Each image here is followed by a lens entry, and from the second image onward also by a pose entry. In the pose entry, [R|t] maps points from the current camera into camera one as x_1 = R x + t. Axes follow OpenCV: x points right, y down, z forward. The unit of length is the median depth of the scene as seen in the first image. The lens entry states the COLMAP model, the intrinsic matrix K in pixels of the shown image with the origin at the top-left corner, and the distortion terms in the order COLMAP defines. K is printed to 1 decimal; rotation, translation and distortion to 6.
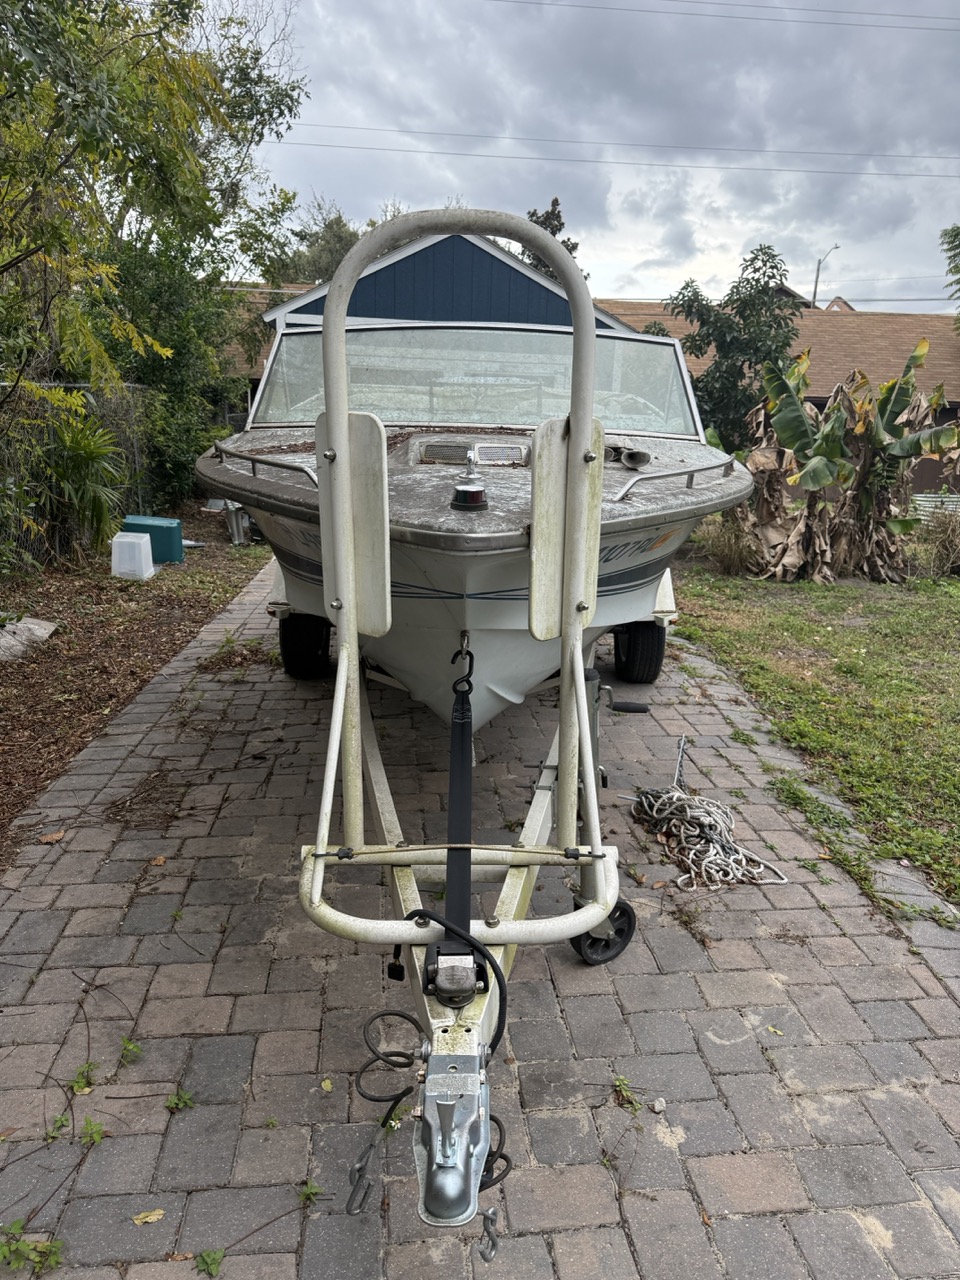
lens RADIAL K [[925.2, 0, 482.0], [0, 925.2, 638.6], [0, 0, 1]] dist [0.022740, -0.032684]
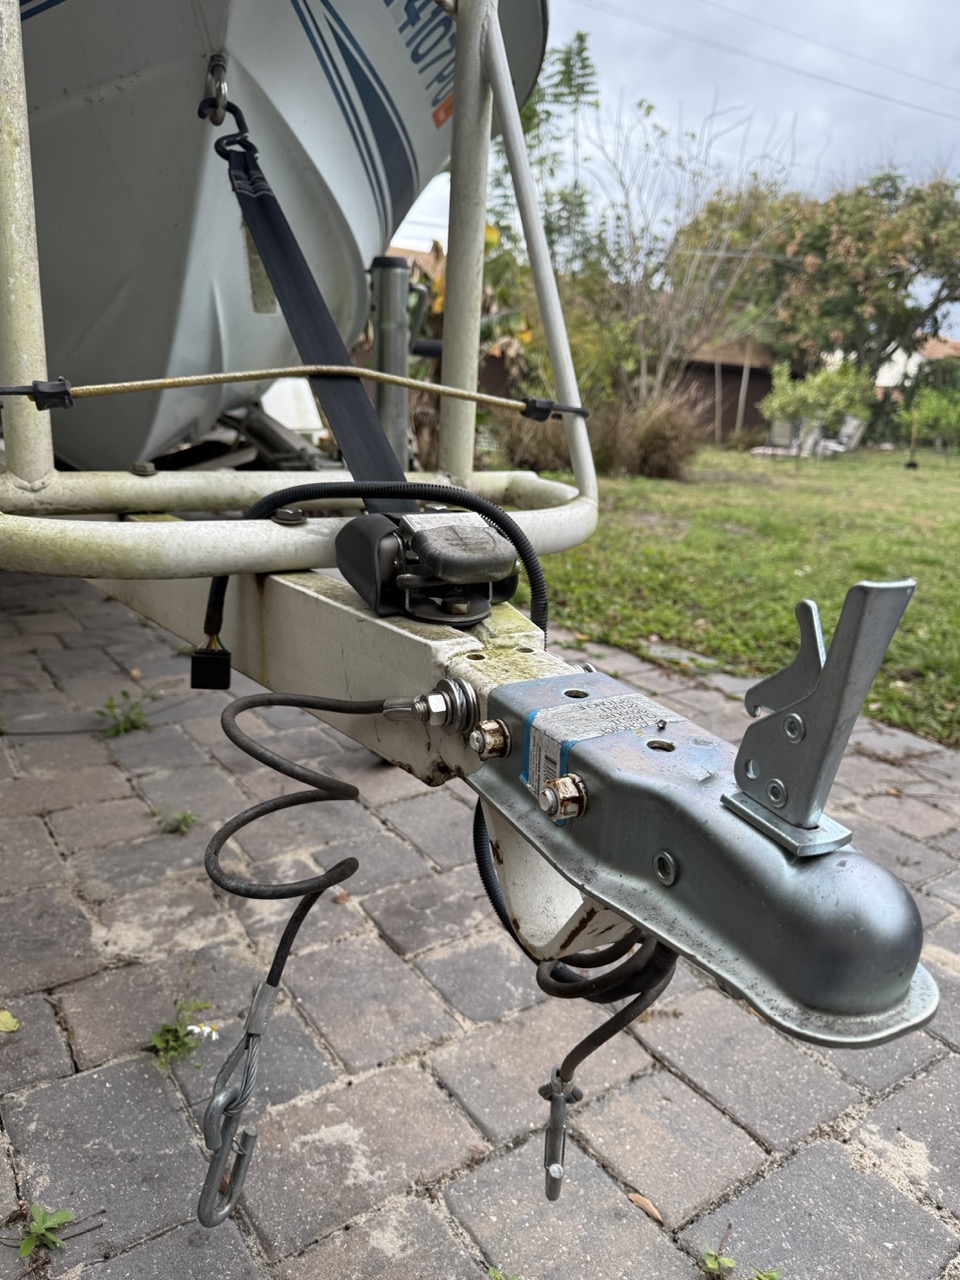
lens RADIAL K [[925.2, 0, 482.0], [0, 925.2, 638.6], [0, 0, 1]] dist [0.022740, -0.032684]
pose [[0.880749, -0.101887, 0.462493, -0.174074], [0.084728, 0.994727, 0.057788, 0.318165], [-0.465942, -0.011711, 0.884738, 0.532139]]
